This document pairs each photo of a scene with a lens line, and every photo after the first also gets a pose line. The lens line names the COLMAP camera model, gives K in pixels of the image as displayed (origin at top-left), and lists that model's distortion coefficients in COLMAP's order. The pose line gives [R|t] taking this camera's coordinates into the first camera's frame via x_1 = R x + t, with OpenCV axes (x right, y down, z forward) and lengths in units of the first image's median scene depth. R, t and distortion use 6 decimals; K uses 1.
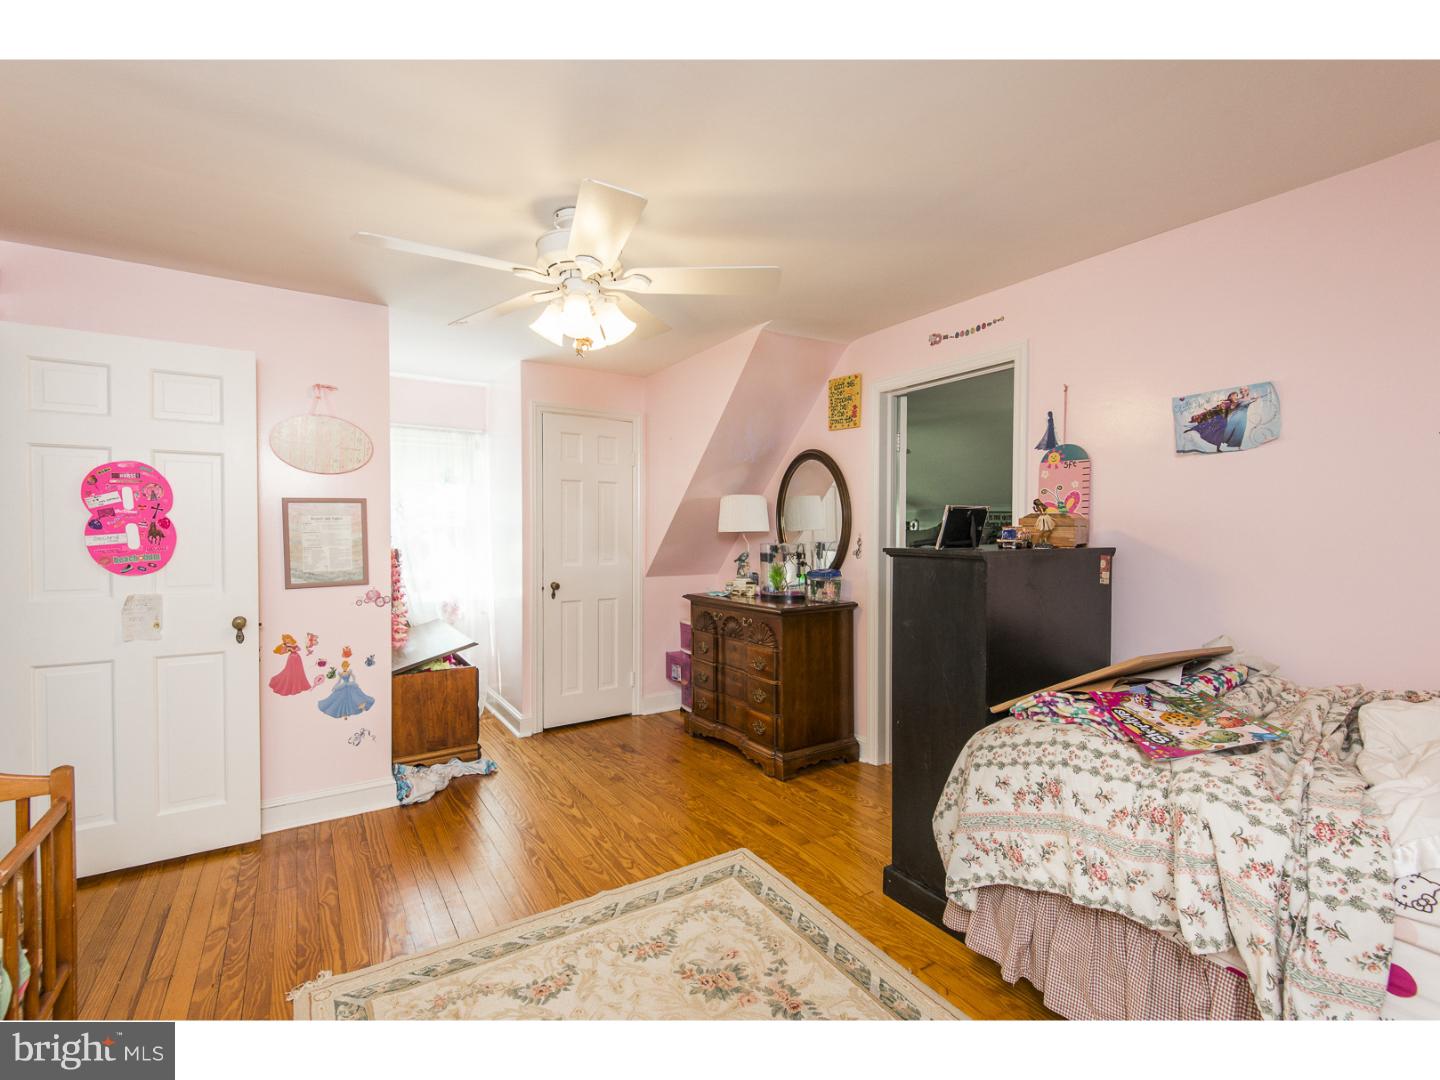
lens RADIAL K [[654.0, 0, 719.8], [0, 654.0, 538.7], [0, 0, 1]] dist [0.013962, -0.005497]
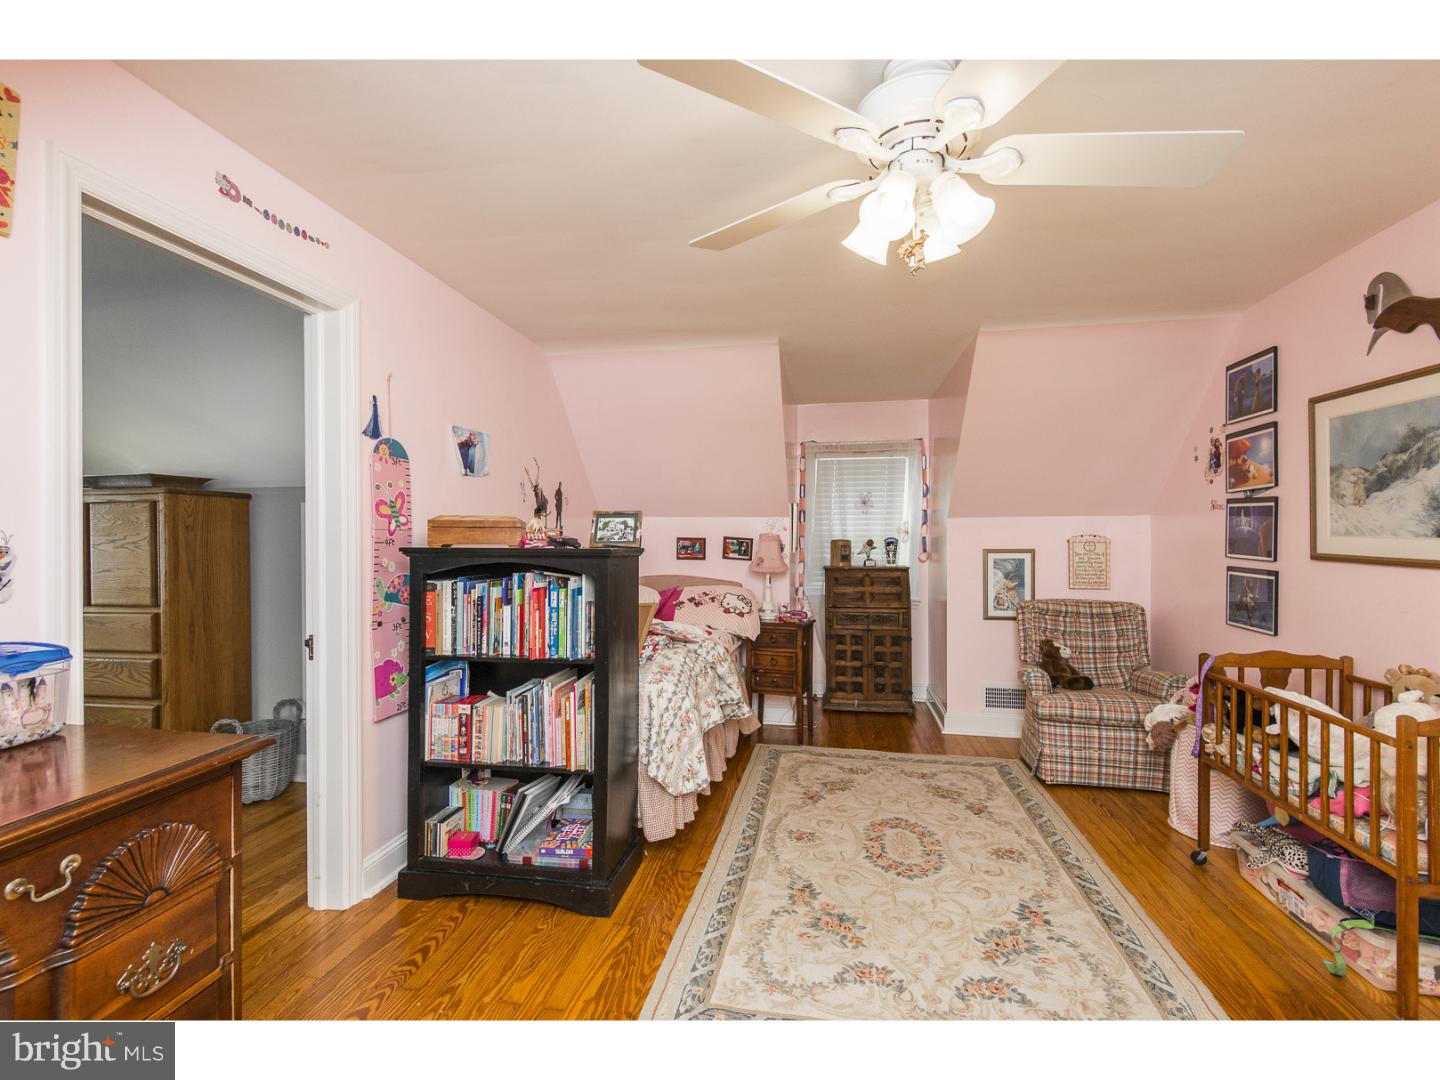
lens RADIAL K [[654.0, 0, 718.9], [0, 654.0, 539.5], [0, 0, 1]] dist [0.013962, -0.005497]
pose [[-0.735174, 0.001772, 0.677876, -0.487262], [0.010643, 0.999903, 0.008929, -0.006152], [-0.677795, 0.013779, -0.735122, 1.530855]]
